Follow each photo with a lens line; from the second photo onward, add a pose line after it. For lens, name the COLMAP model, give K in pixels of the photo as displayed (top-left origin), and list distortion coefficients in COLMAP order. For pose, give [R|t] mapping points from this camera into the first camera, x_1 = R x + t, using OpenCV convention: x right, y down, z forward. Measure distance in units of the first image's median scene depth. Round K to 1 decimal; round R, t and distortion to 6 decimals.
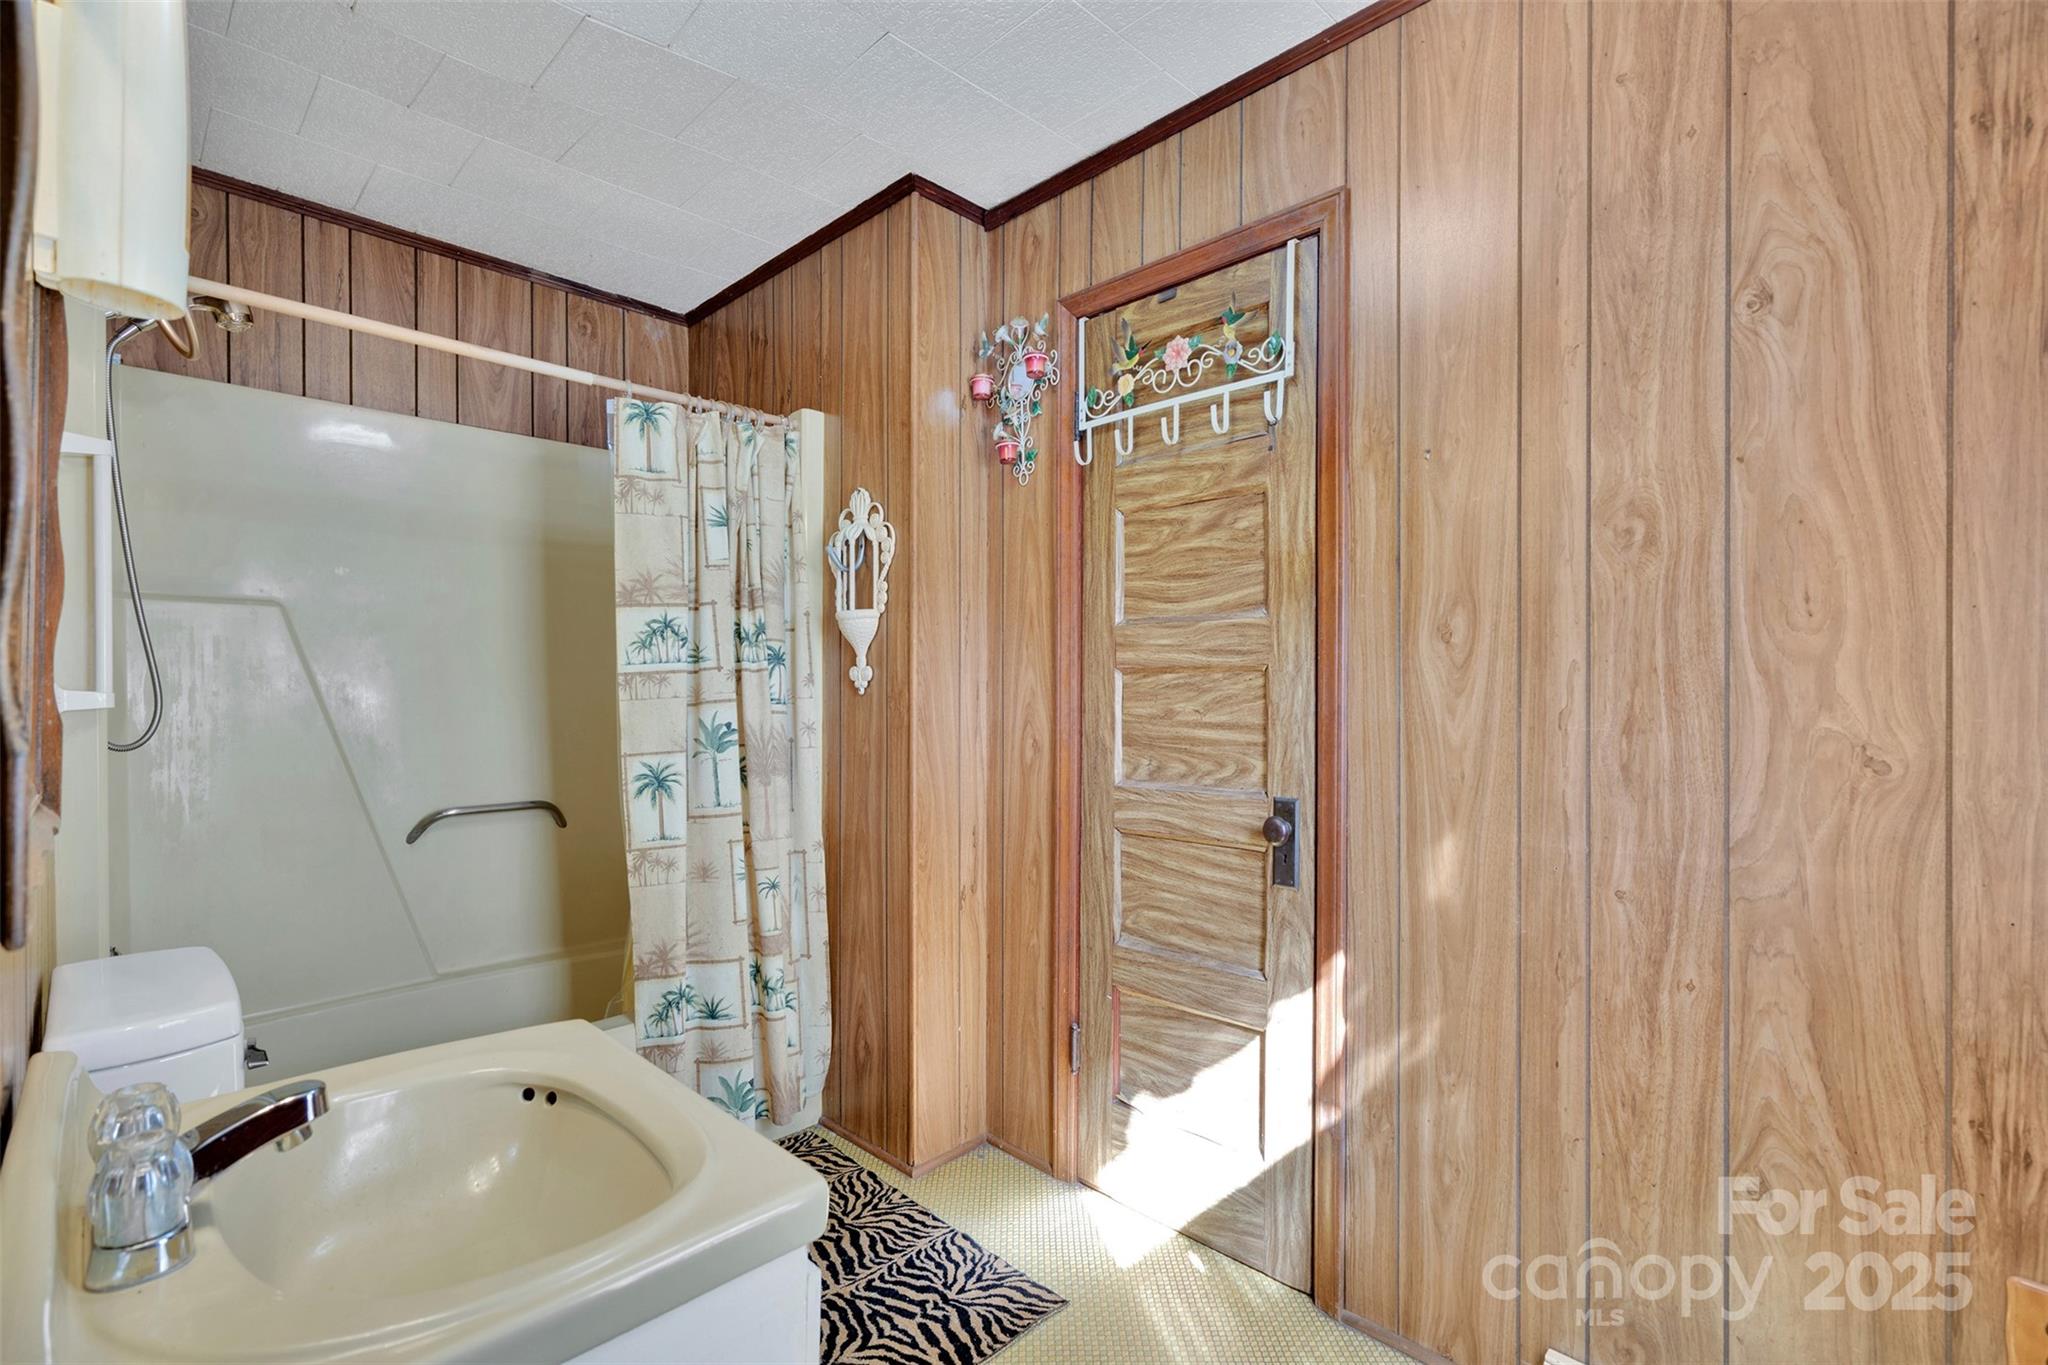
lens RADIAL K [[929.1, 0, 1021.4], [0, 929.1, 680.6], [0, 0, 1]] dist [-0.000619, 0.001683]
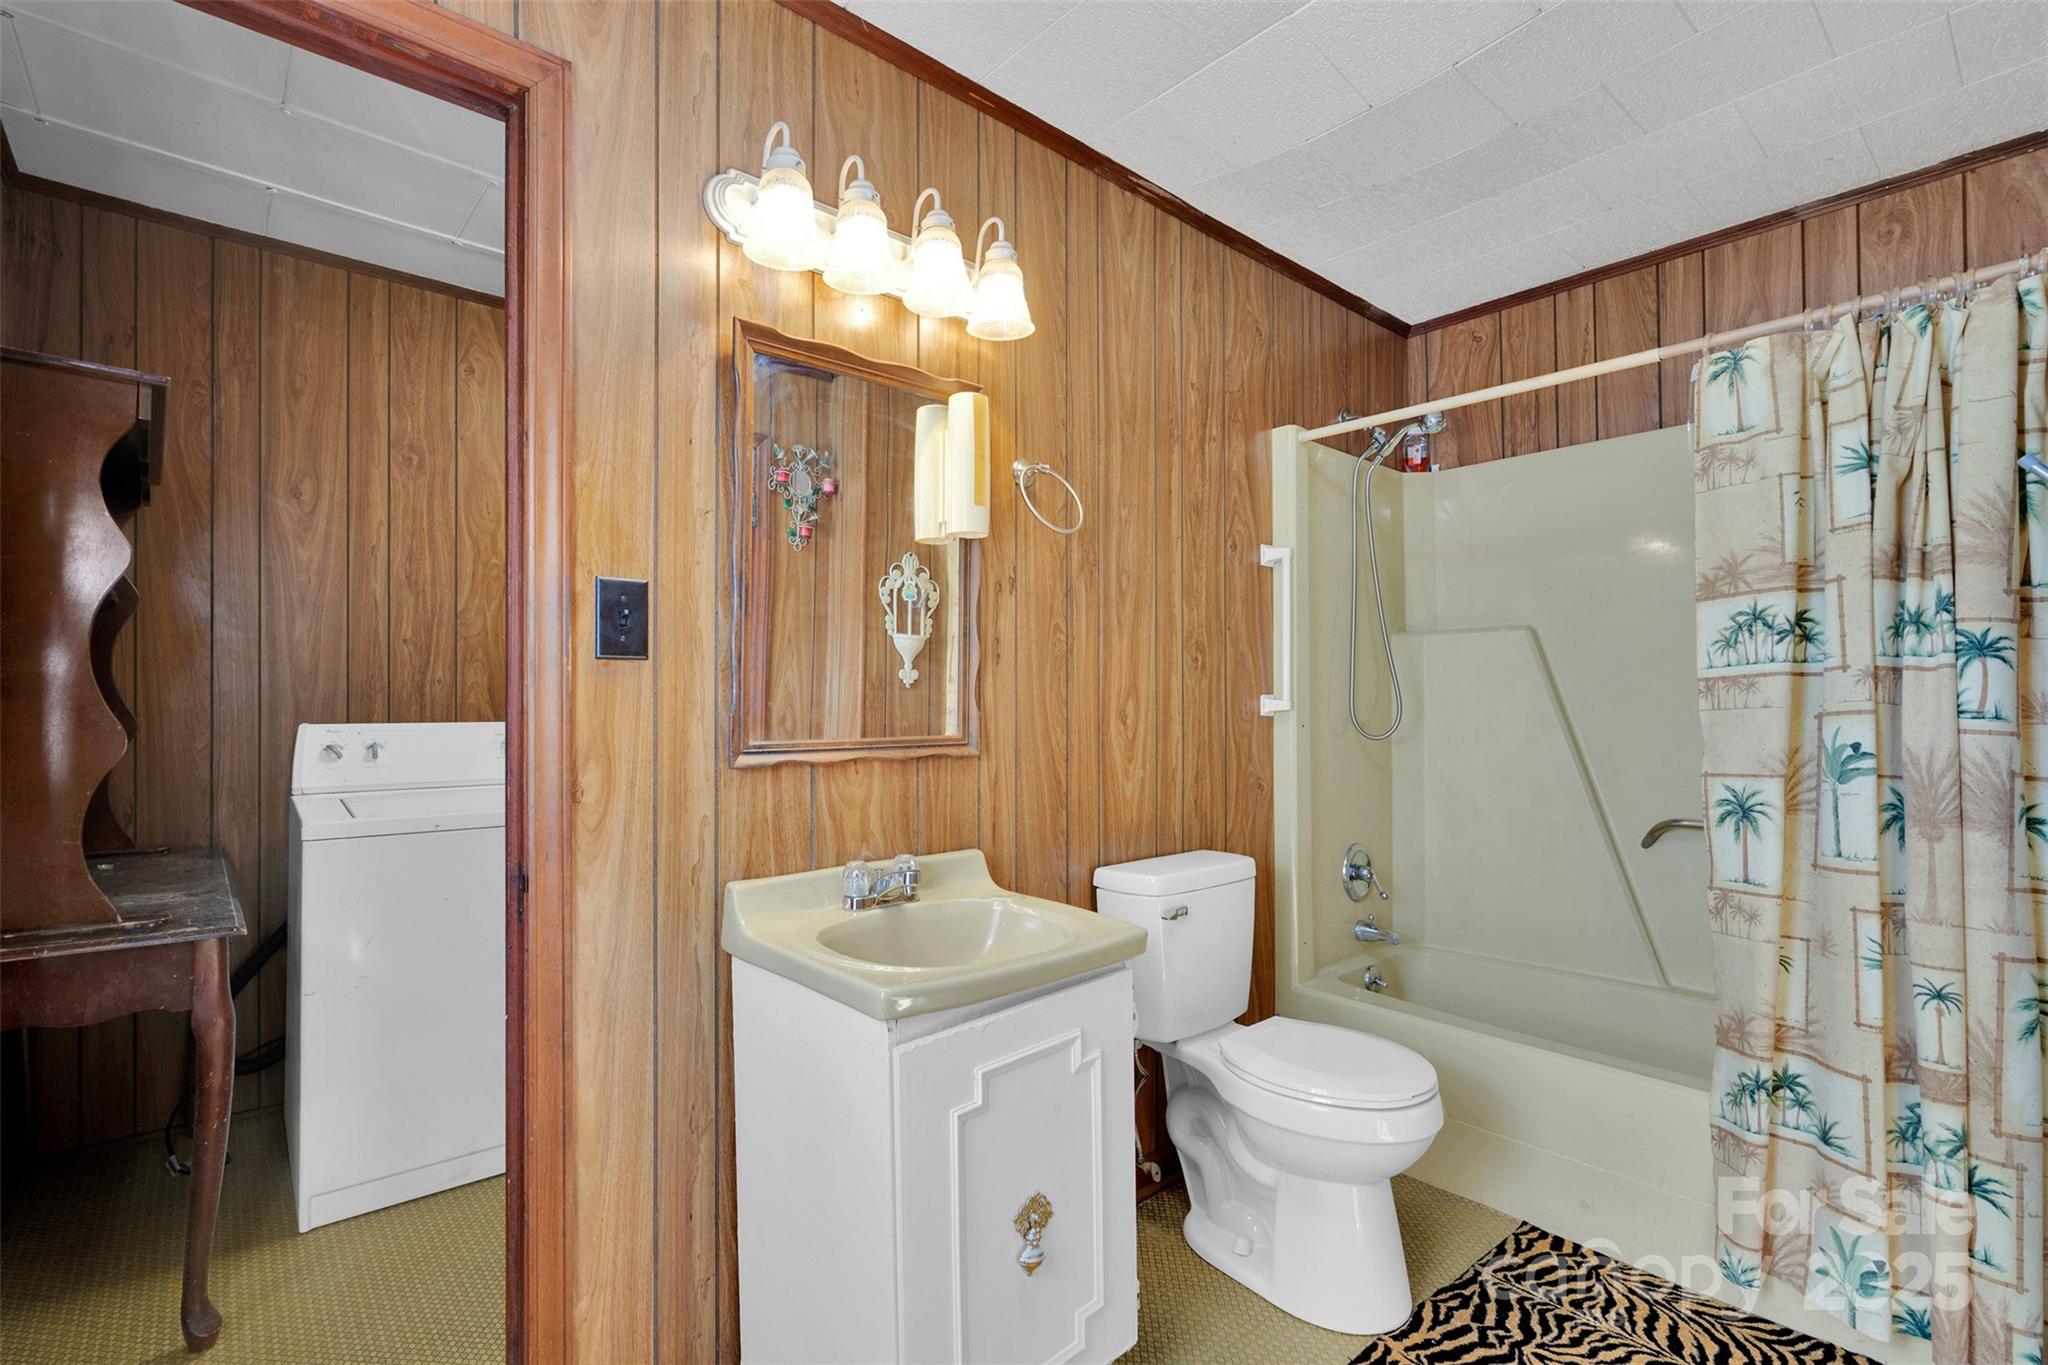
lens RADIAL K [[929.1, 0, 1014.2], [0, 929.1, 693.8], [0, 0, 1]] dist [-0.000619, 0.001683]
pose [[-0.069682, -0.009924, -0.997520, 0.458163], [0.006141, 0.999927, -0.010377, 0.010935], [0.997550, -0.006849, -0.069616, 0.415169]]
